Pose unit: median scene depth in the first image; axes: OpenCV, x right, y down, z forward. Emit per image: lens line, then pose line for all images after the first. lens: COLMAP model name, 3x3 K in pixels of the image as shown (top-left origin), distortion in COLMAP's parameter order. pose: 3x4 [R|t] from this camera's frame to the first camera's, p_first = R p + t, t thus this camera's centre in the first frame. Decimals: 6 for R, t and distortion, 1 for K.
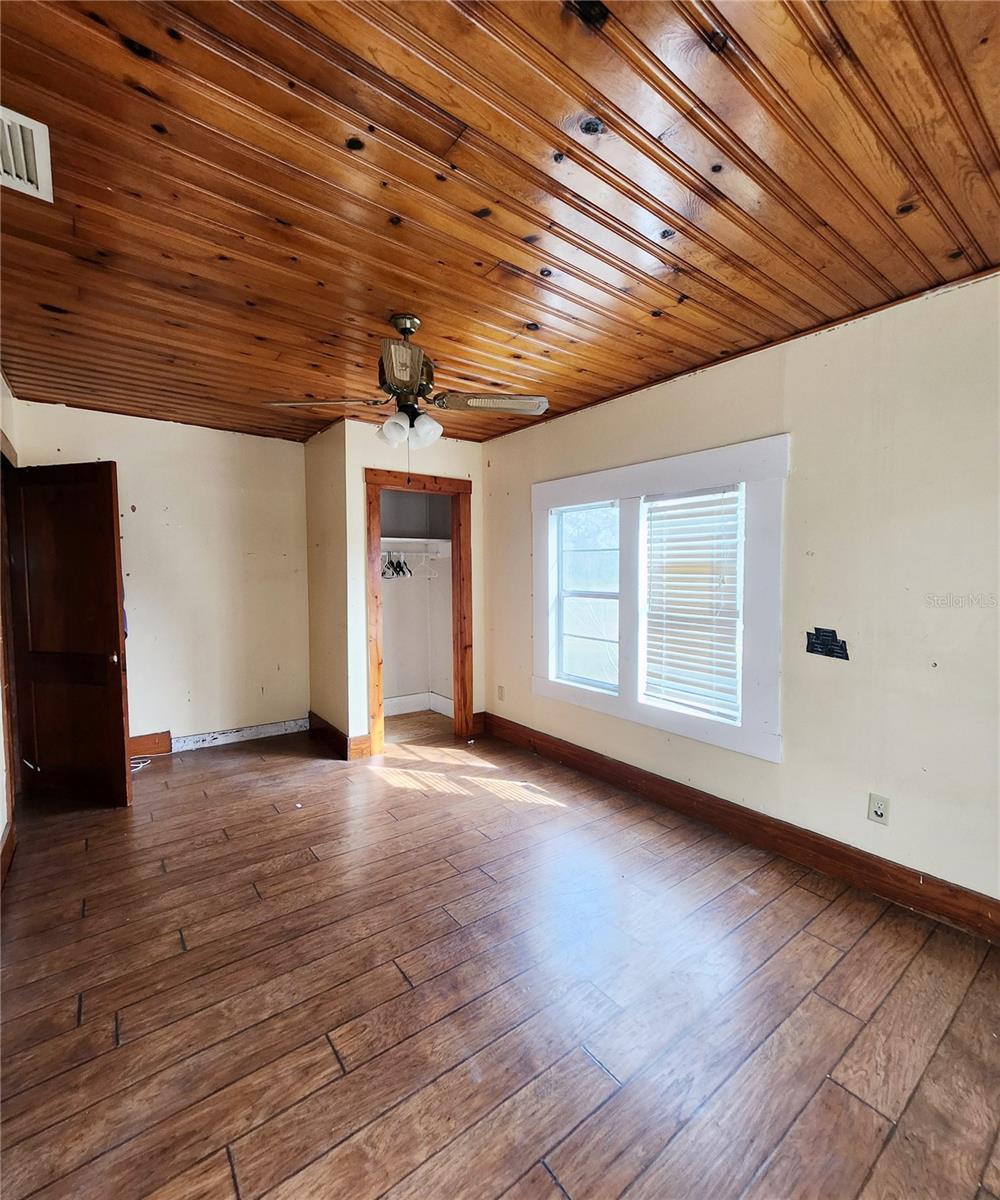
lens RADIAL K [[526.4, 0, 493.1], [0, 526.4, 599.9], [0, 0, 1]] dist [-0.002066, 0.000518]
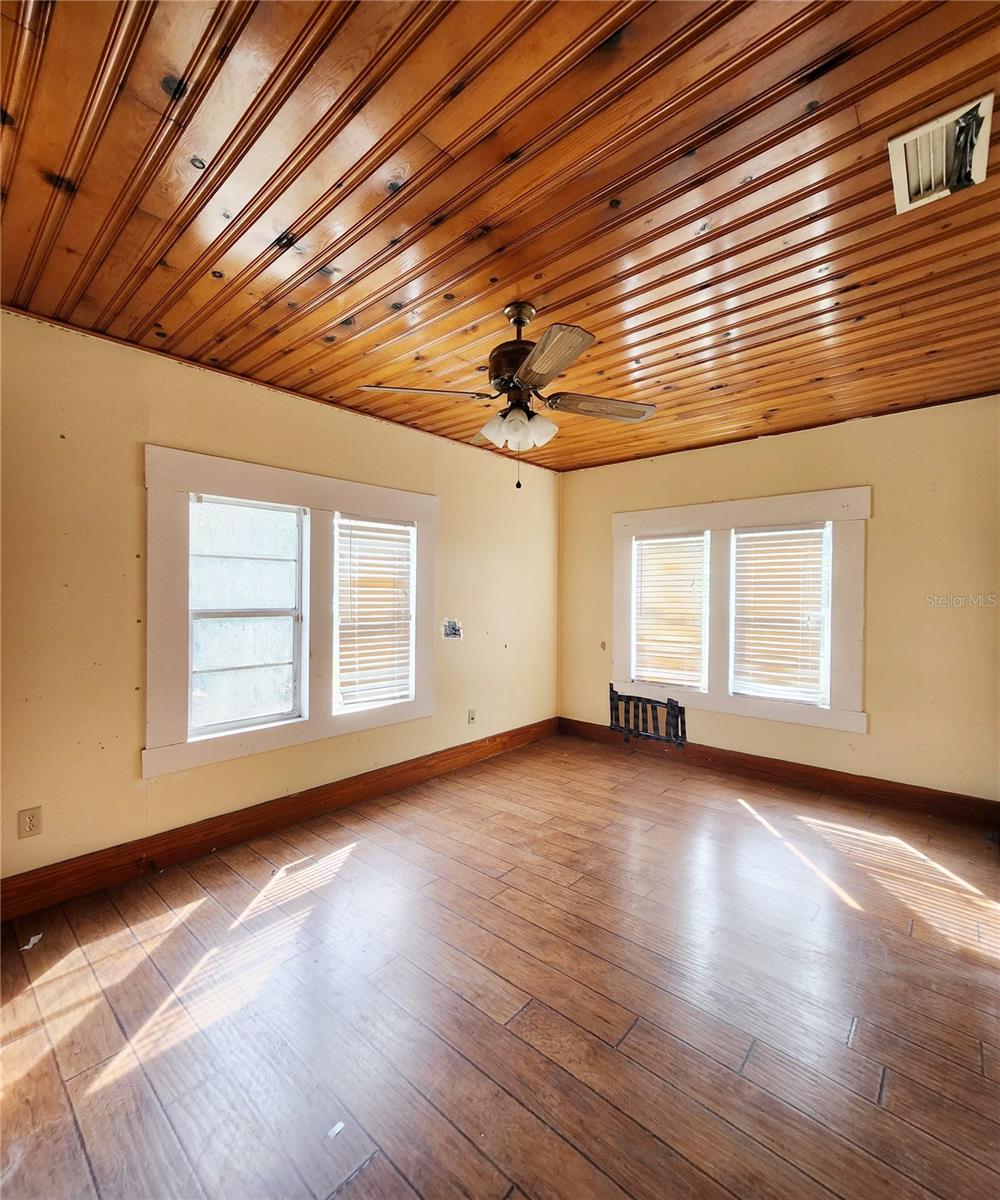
lens RADIAL K [[526.4, 0, 493.5], [0, 526.4, 597.9], [0, 0, 1]] dist [-0.002066, 0.000518]
pose [[-0.191530, -0.019300, 0.981297, -0.800496], [0.043654, 0.998650, 0.028162, -0.046319], [-0.980516, 0.048232, -0.190429, 0.931958]]
